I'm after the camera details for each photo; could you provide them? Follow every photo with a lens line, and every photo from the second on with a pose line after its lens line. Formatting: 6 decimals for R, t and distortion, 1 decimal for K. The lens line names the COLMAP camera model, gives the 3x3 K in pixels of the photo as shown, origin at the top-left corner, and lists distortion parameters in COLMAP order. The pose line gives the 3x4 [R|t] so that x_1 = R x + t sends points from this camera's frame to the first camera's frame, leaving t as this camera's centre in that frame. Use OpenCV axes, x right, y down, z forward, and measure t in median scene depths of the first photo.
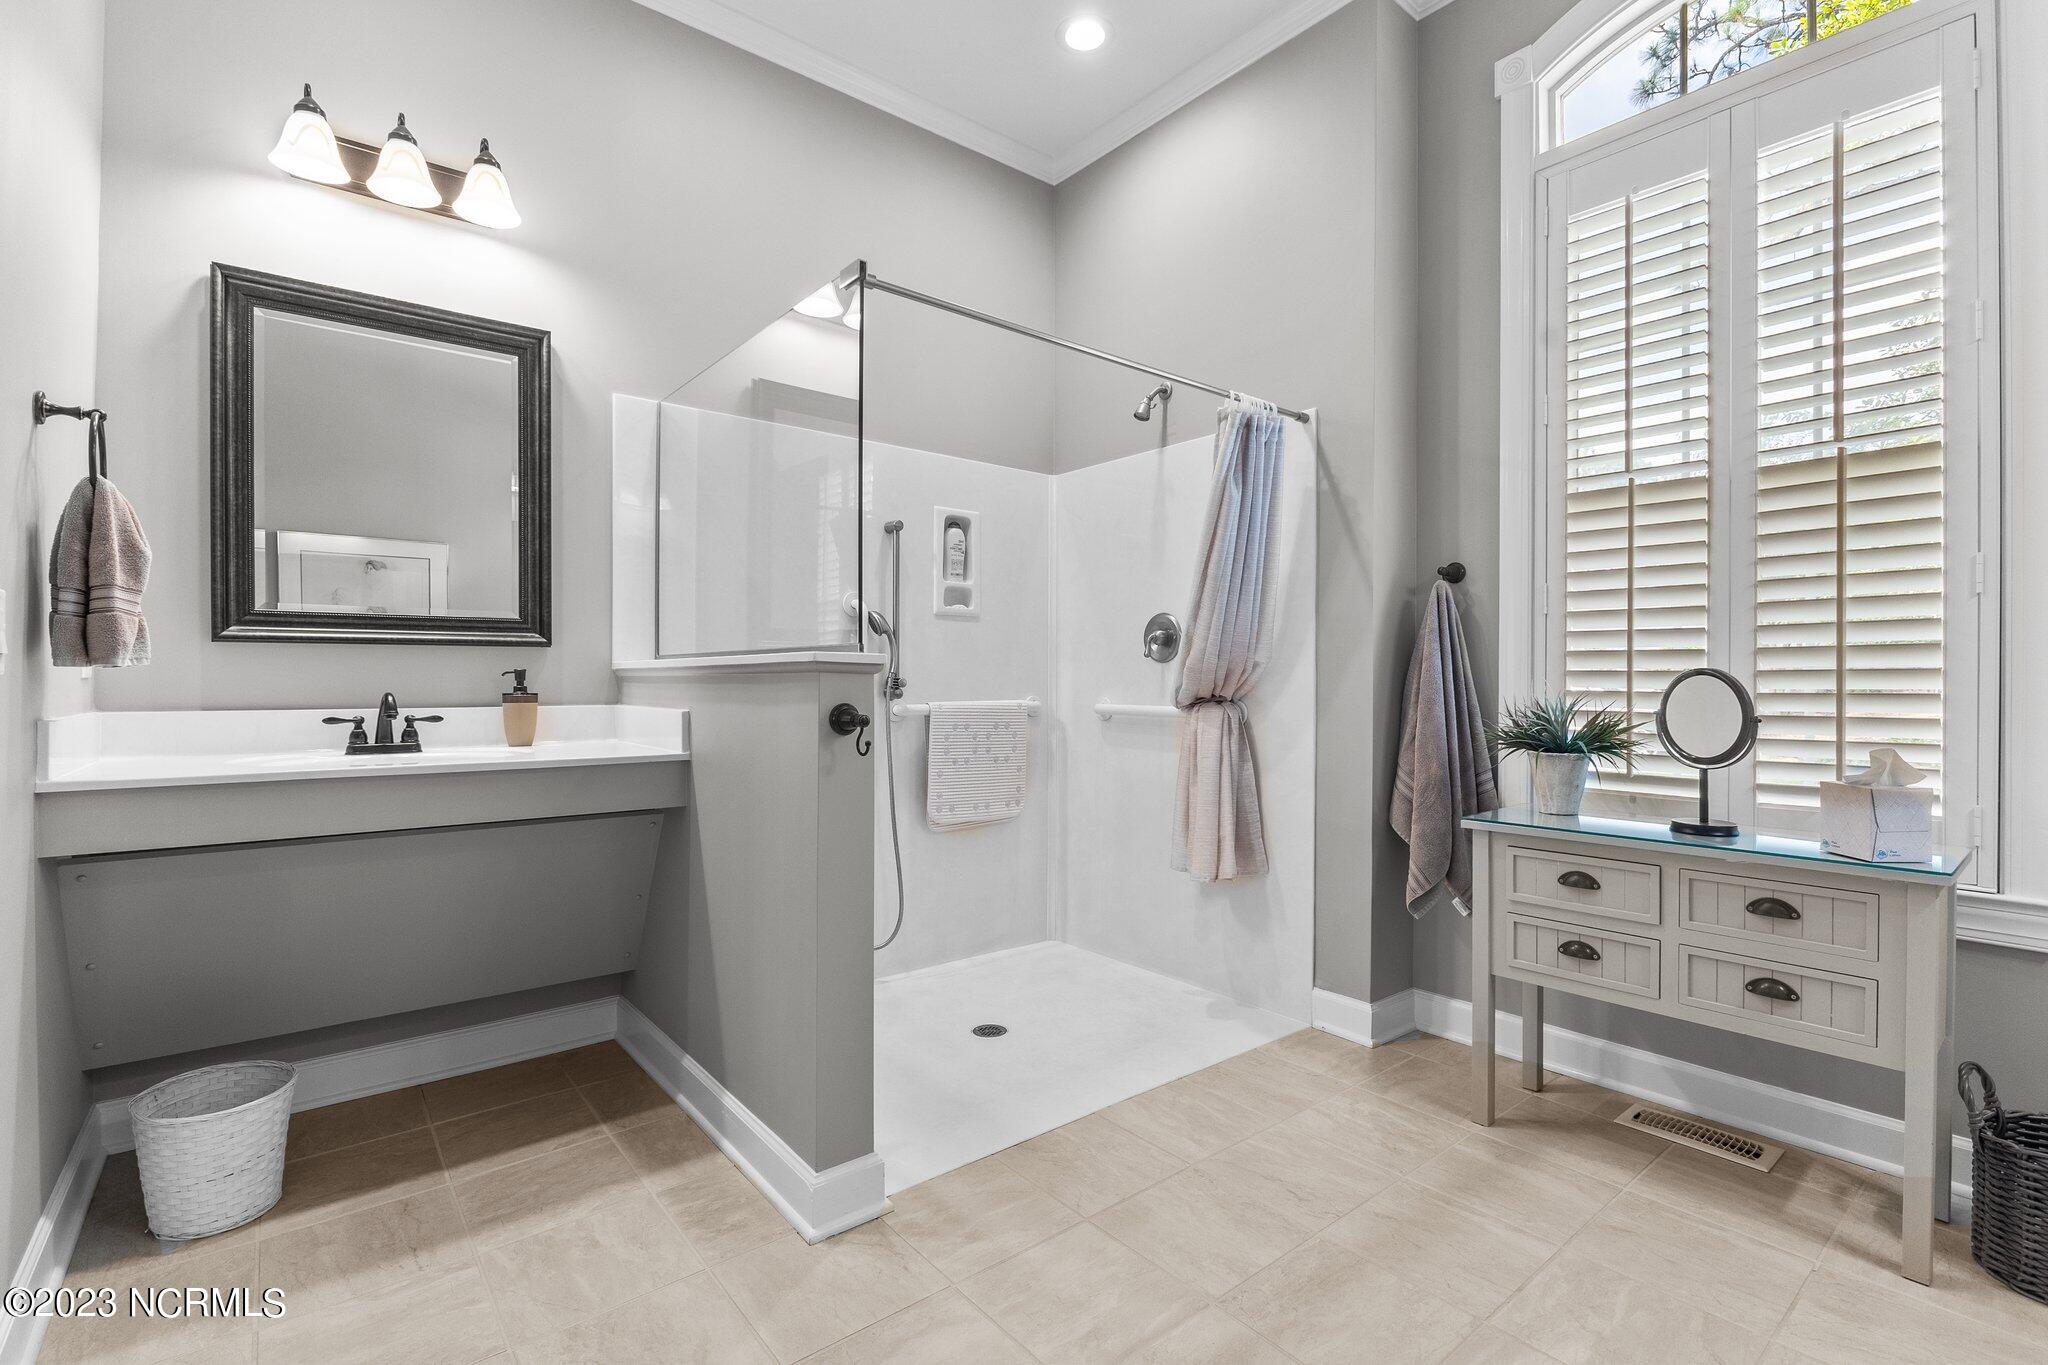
lens RADIAL K [[930.2, 0, 1022.1], [0, 930.2, 683.5], [0, 0, 1]] dist [-0.002936, -0.000477]
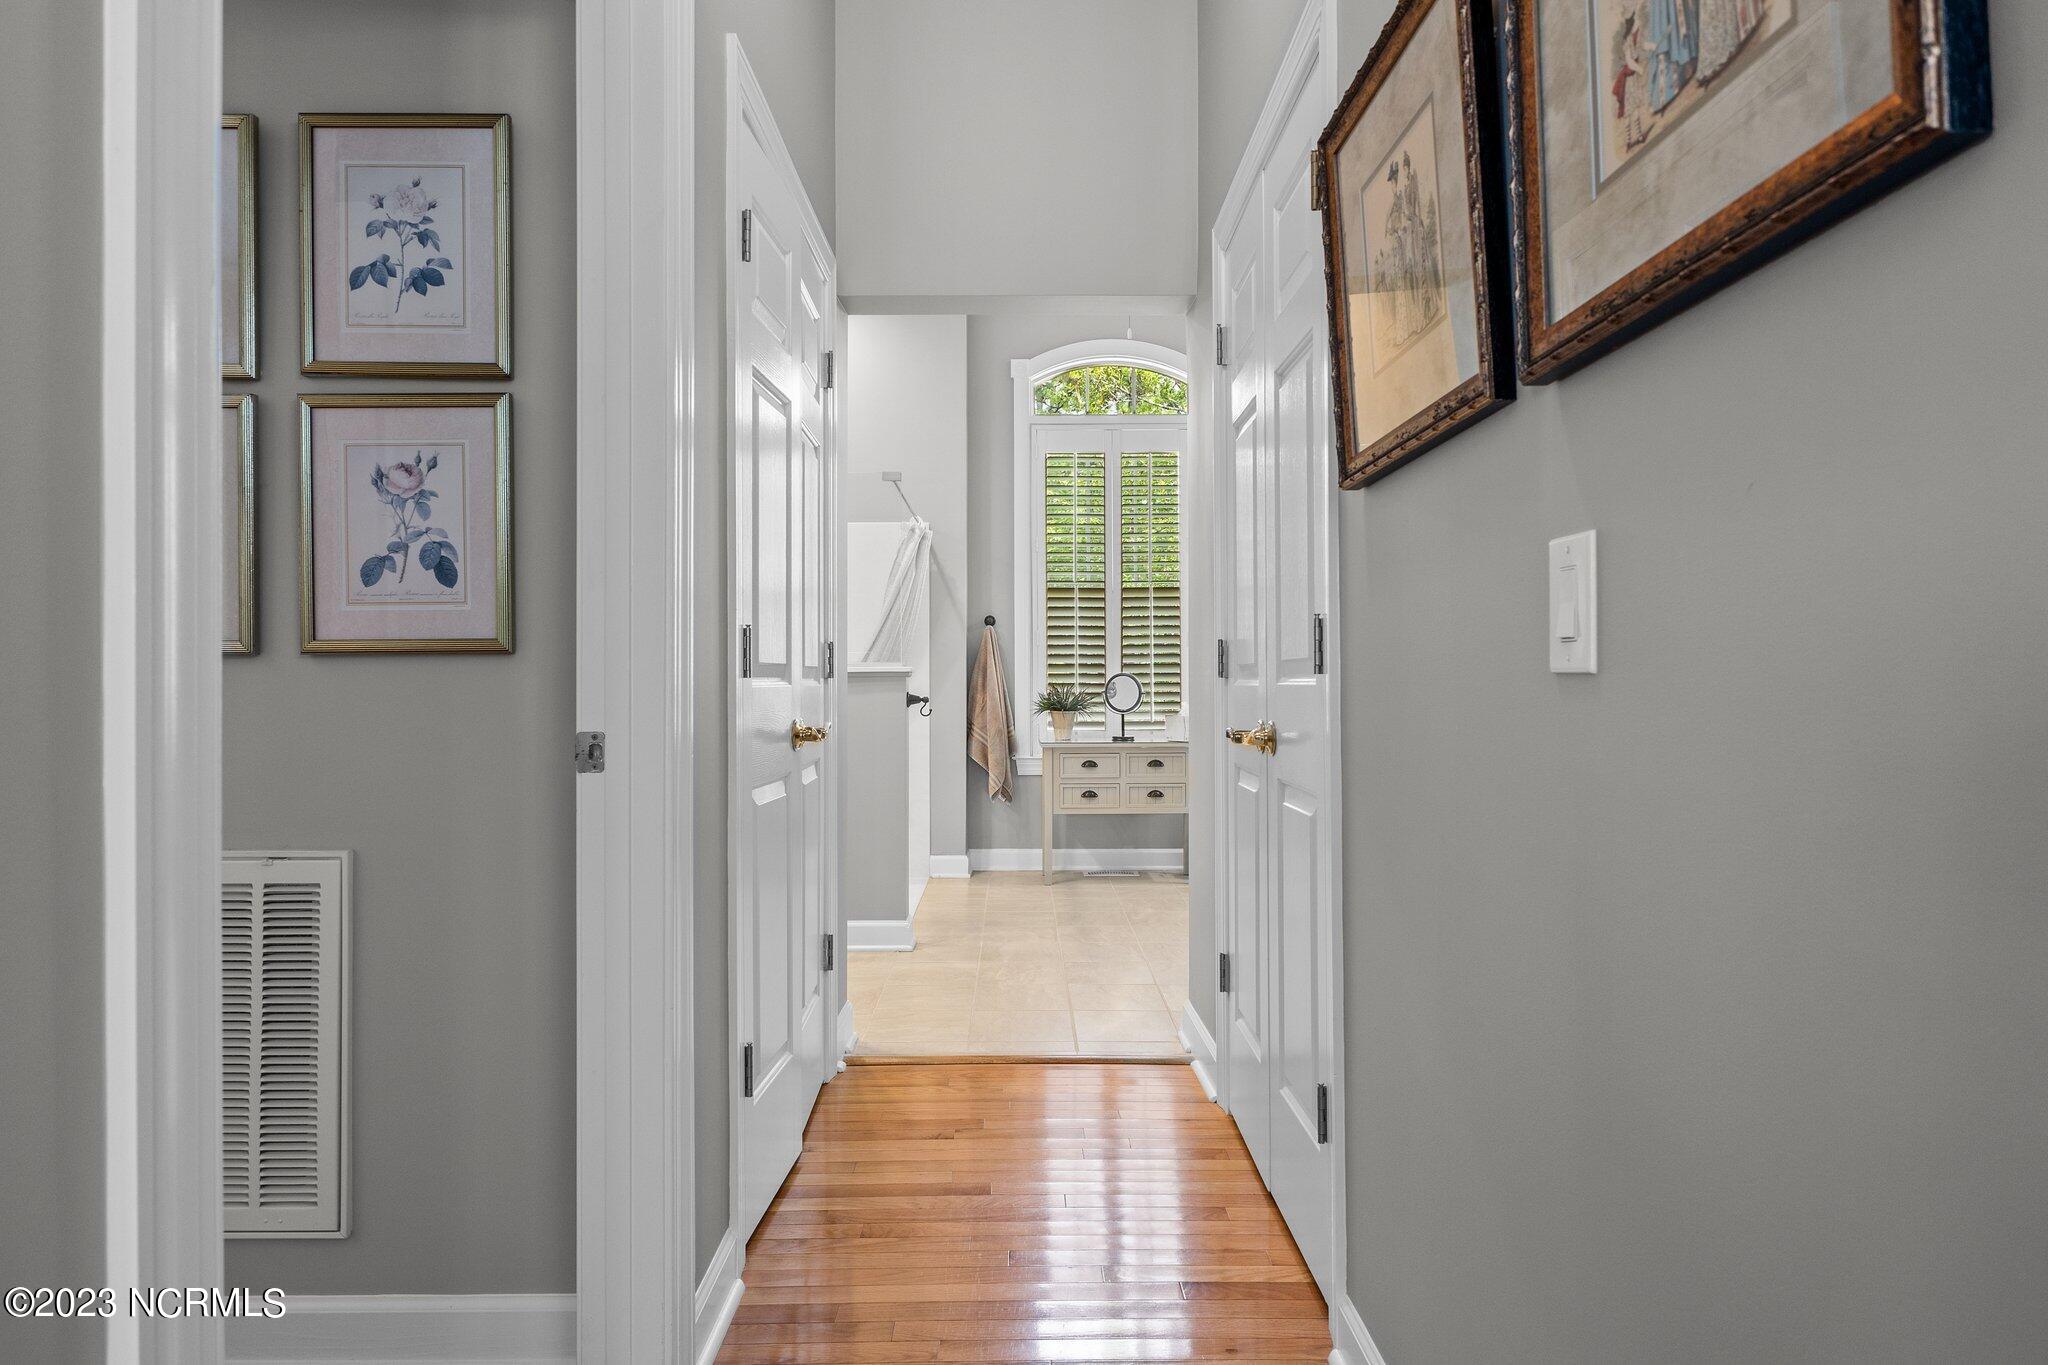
lens RADIAL K [[1280.8, 0, 1026.2], [0, 1280.8, 680.4], [0, 0, 1]] dist [0.003263, 0.000126]
pose [[0.618800, -0.007088, 0.785517, -1.987955], [0.009905, 0.999950, 0.001220, -0.003200], [-0.785486, 0.007026, 0.618839, -0.849563]]
